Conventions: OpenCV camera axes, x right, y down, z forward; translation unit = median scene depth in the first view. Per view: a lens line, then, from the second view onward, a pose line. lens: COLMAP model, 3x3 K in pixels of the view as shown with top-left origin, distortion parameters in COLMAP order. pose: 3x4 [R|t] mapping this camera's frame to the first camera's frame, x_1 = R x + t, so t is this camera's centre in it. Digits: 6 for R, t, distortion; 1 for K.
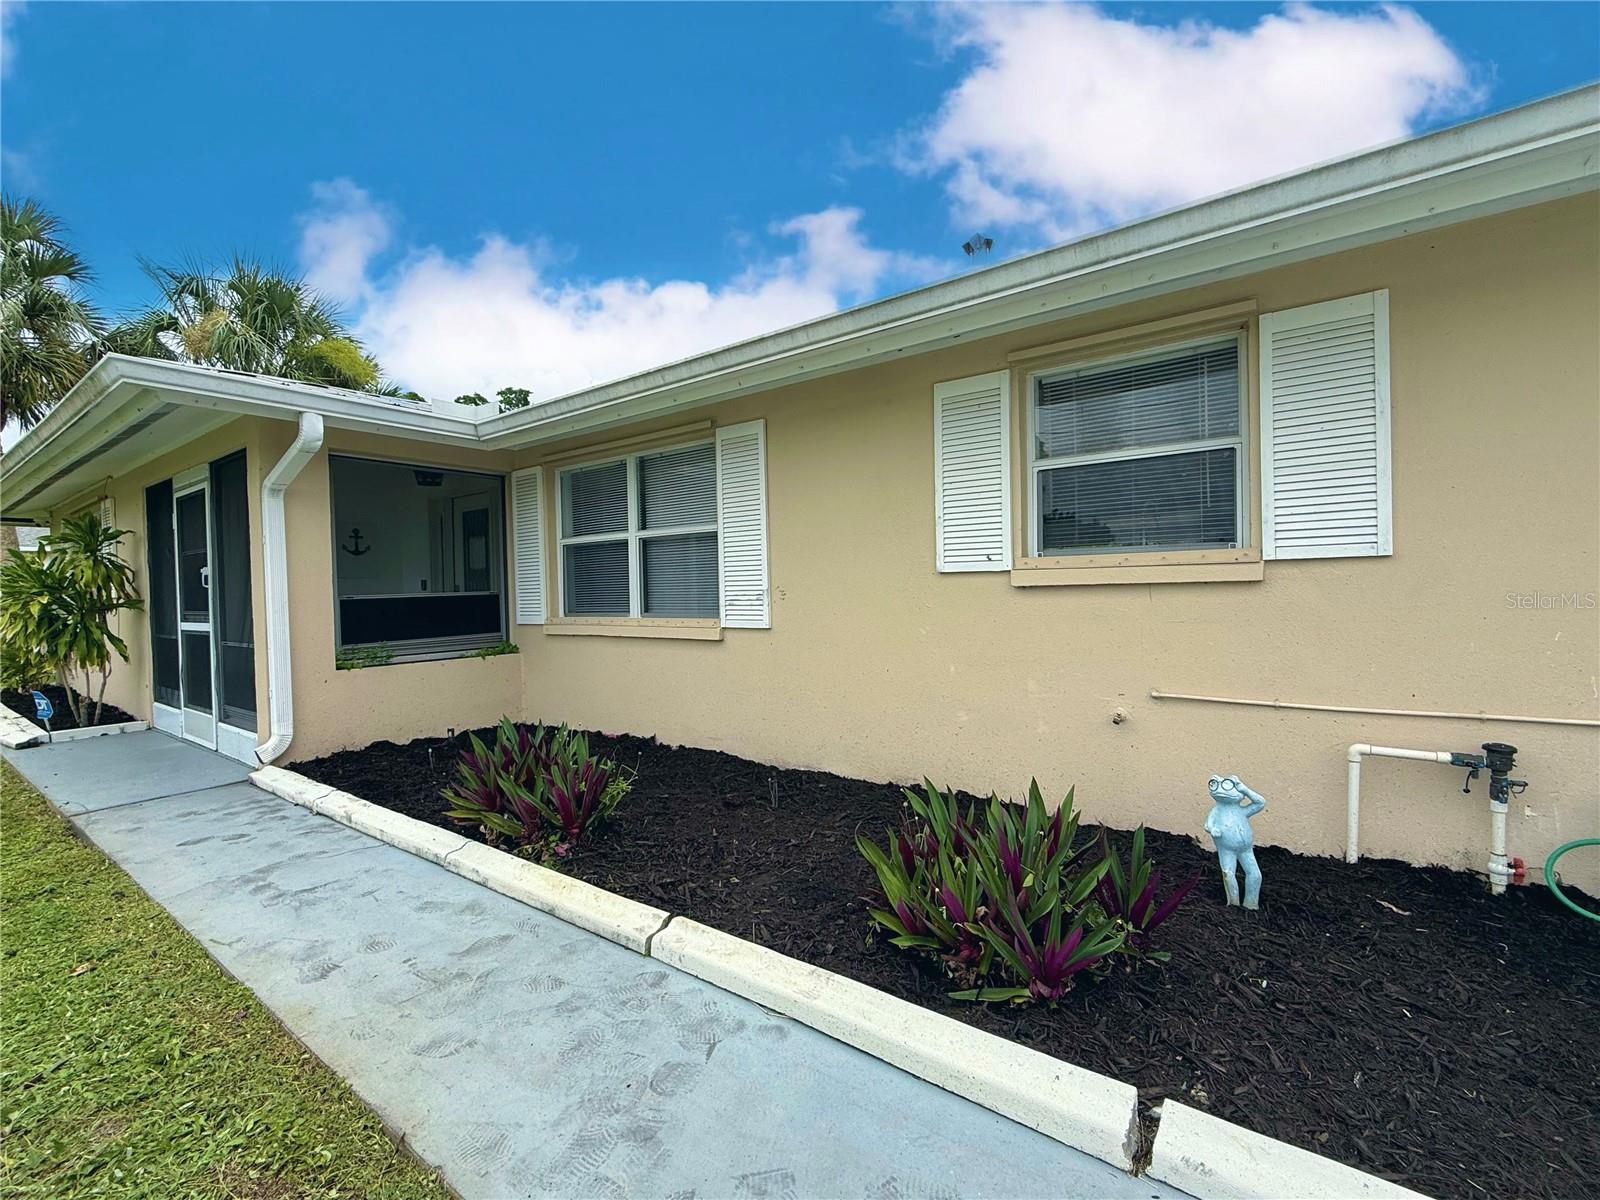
lens RADIAL K [[699.2, 0, 799.6], [0, 699.2, 601.6], [0, 0, 1]] dist [0.000682, -0.001391]
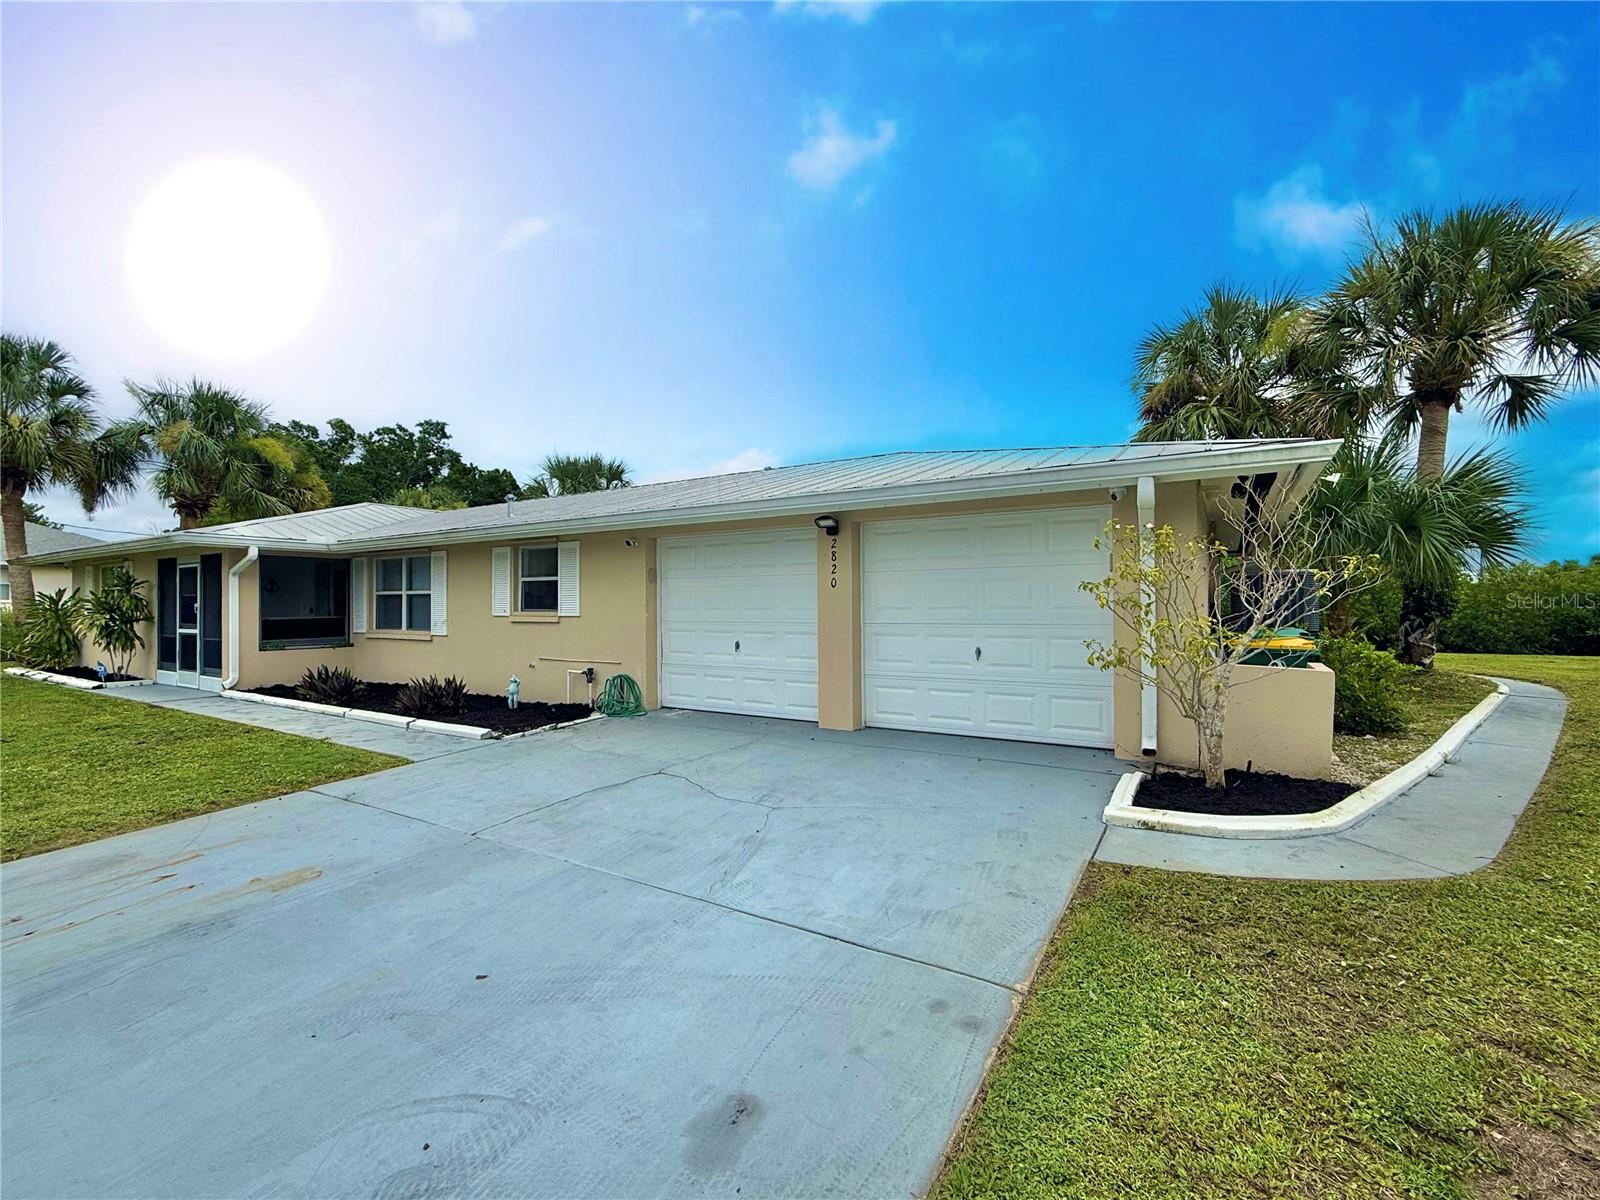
lens RADIAL K [[699.2, 0, 797.1], [0, 699.2, 599.3], [0, 0, 1]] dist [0.000682, -0.001391]
pose [[0.996900, 0.020624, 0.075929, 0.792309], [-0.018523, 0.999429, -0.028269, -0.033920], [-0.076468, 0.026775, 0.996712, -1.228960]]
